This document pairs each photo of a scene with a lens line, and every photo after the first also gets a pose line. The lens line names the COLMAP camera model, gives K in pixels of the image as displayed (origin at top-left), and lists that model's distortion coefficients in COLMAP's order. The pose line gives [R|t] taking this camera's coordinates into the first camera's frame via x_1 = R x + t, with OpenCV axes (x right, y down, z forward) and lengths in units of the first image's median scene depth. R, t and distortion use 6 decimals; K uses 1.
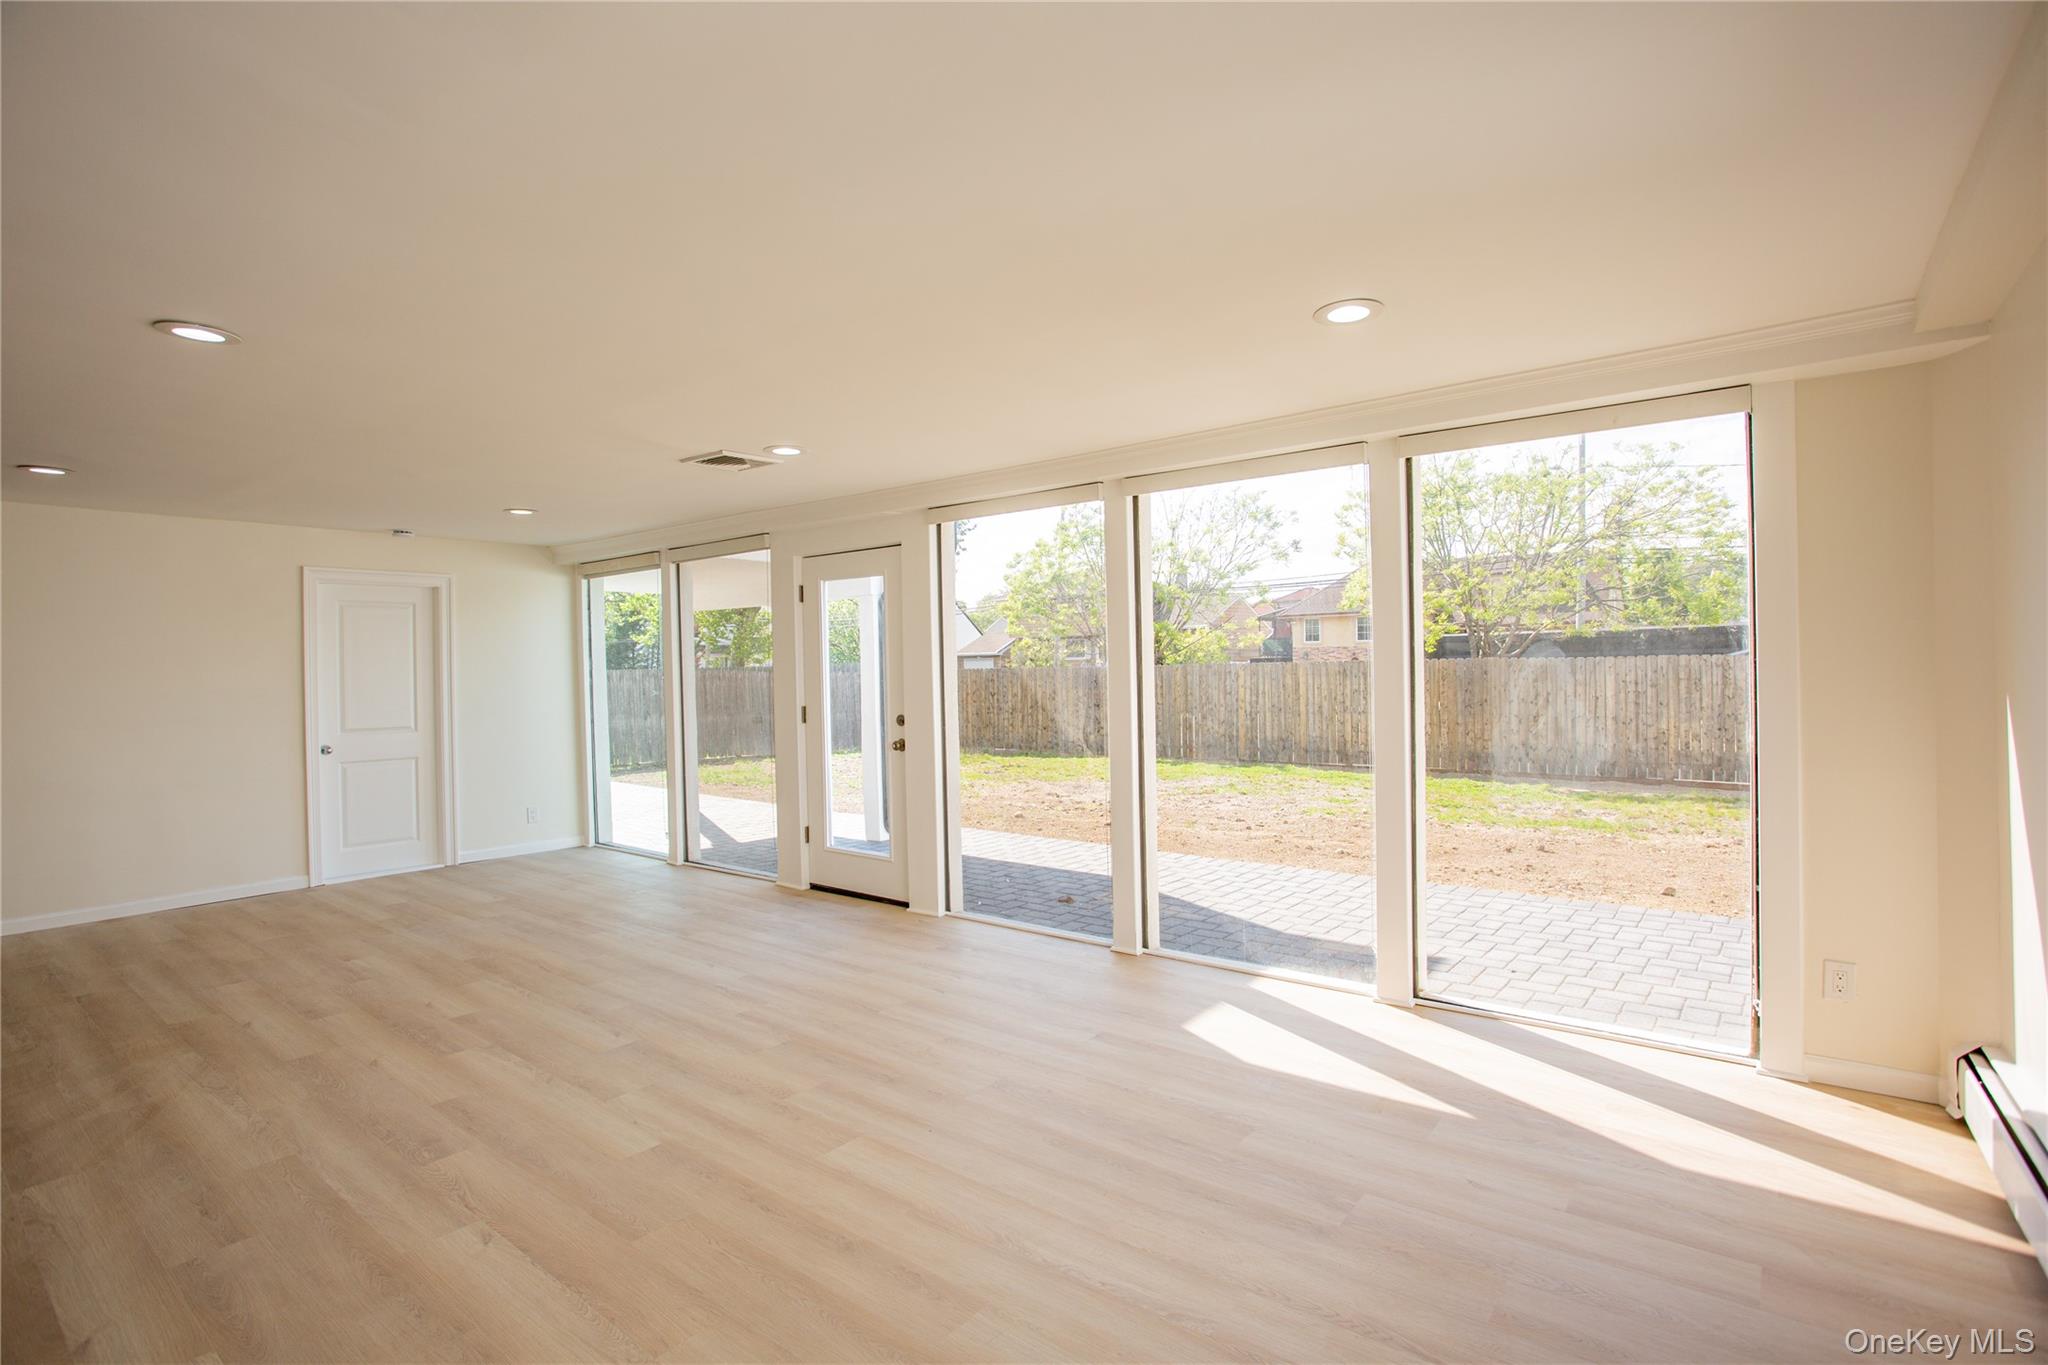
lens RADIAL K [[996.7, 0, 1022.5], [0, 996.7, 672.8], [0, 0, 1]] dist [-0.086611, 0.042269]
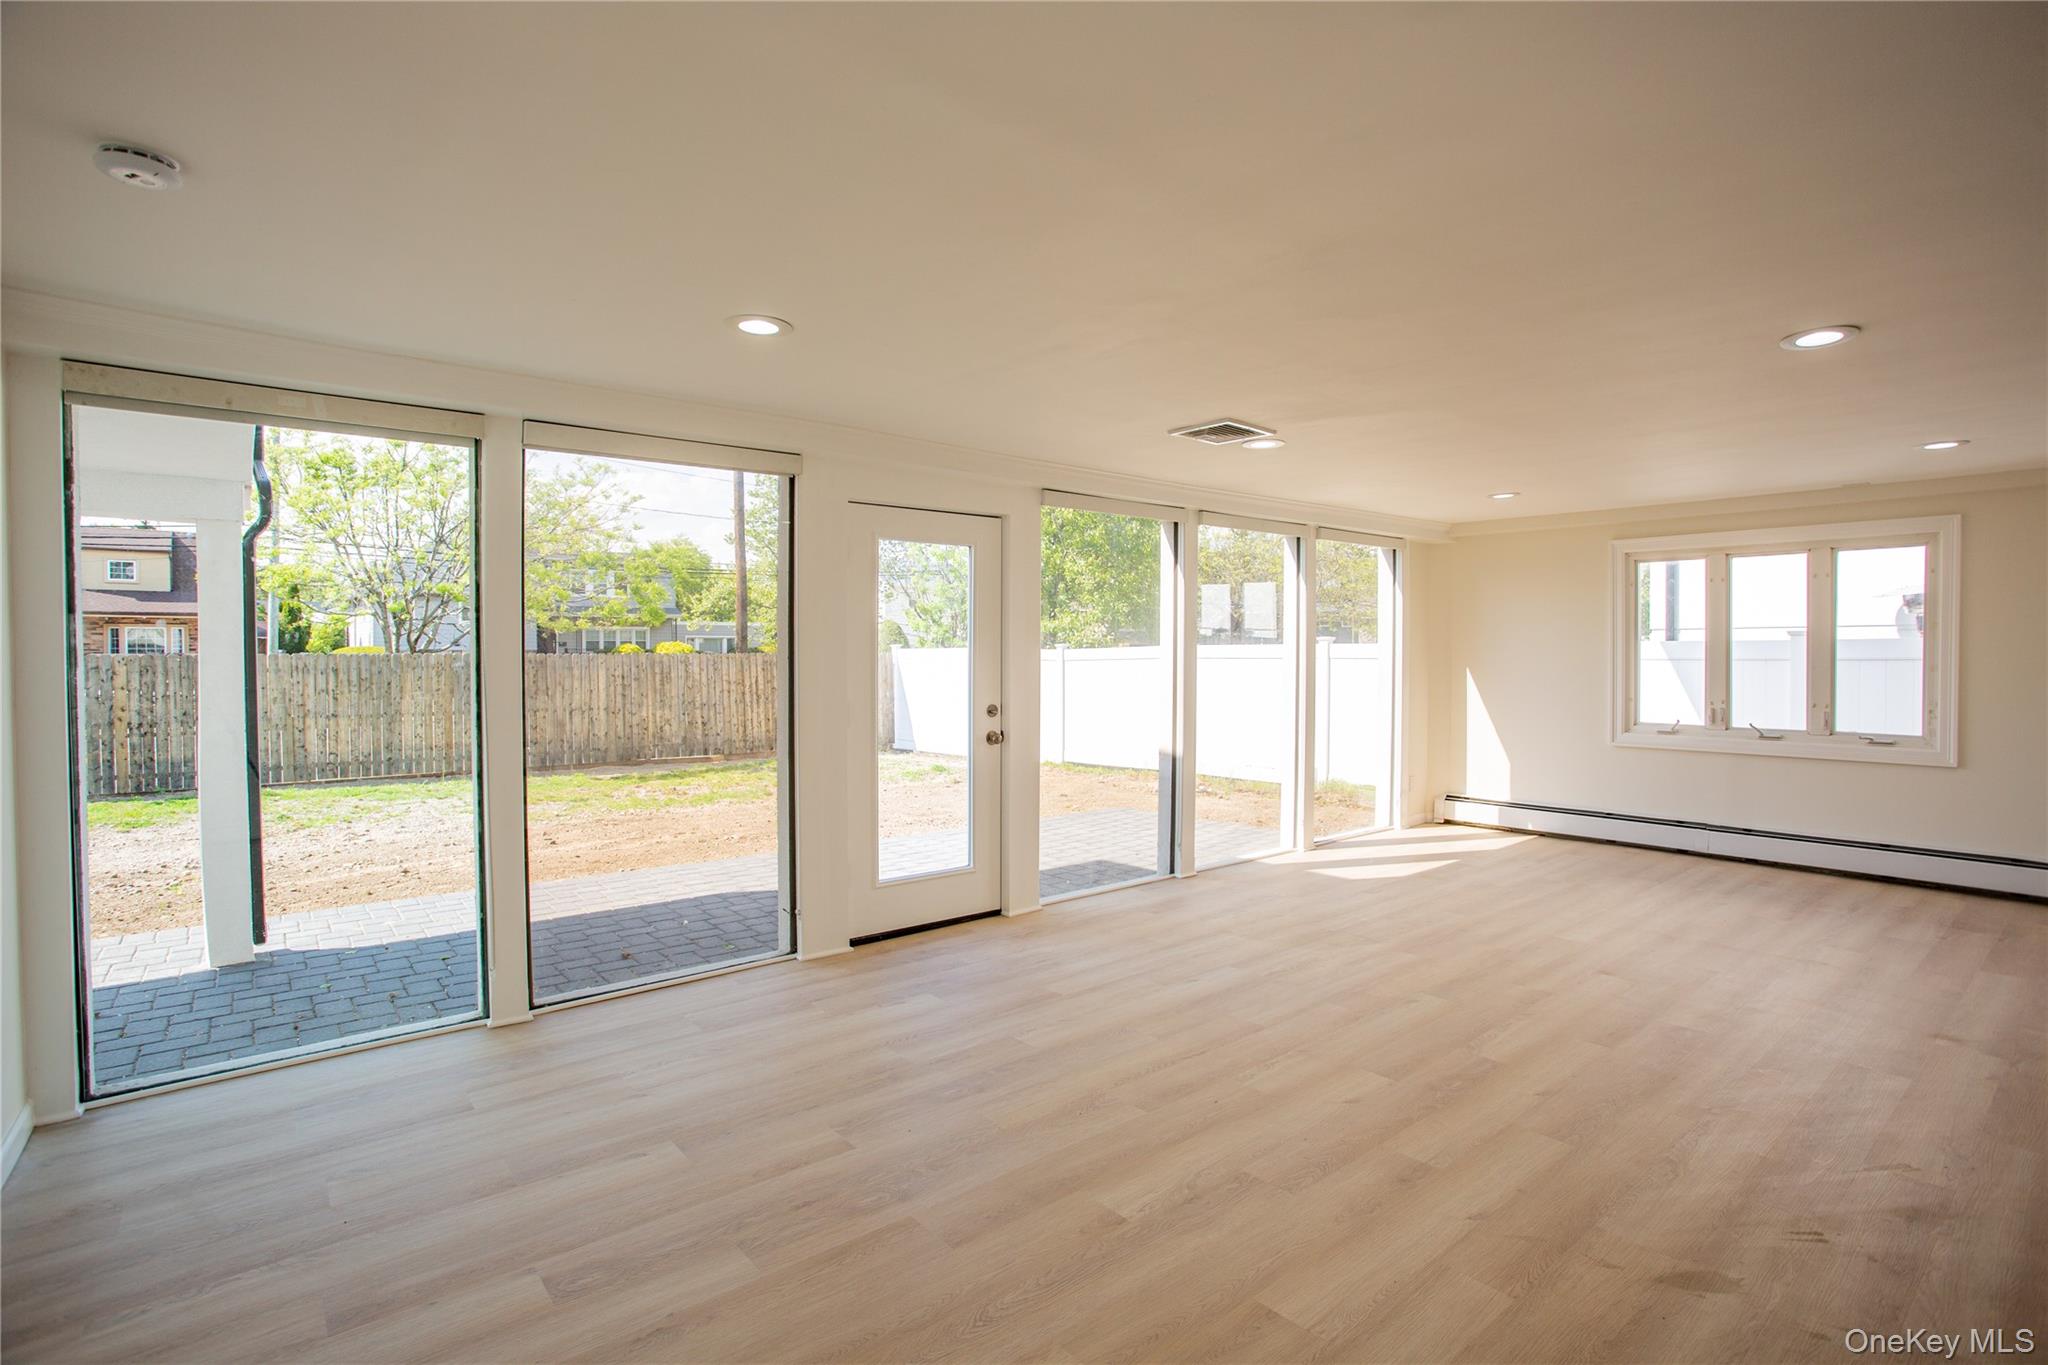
lens RADIAL K [[996.7, 0, 1022.5], [0, 996.7, 672.8], [0, 0, 1]] dist [-0.086611, 0.042269]
pose [[0.208253, -0.003800, 0.978068, -1.006742], [0.004100, 0.999987, 0.003012, 0.010397], [-0.978066, 0.003382, 0.208266, 0.787310]]
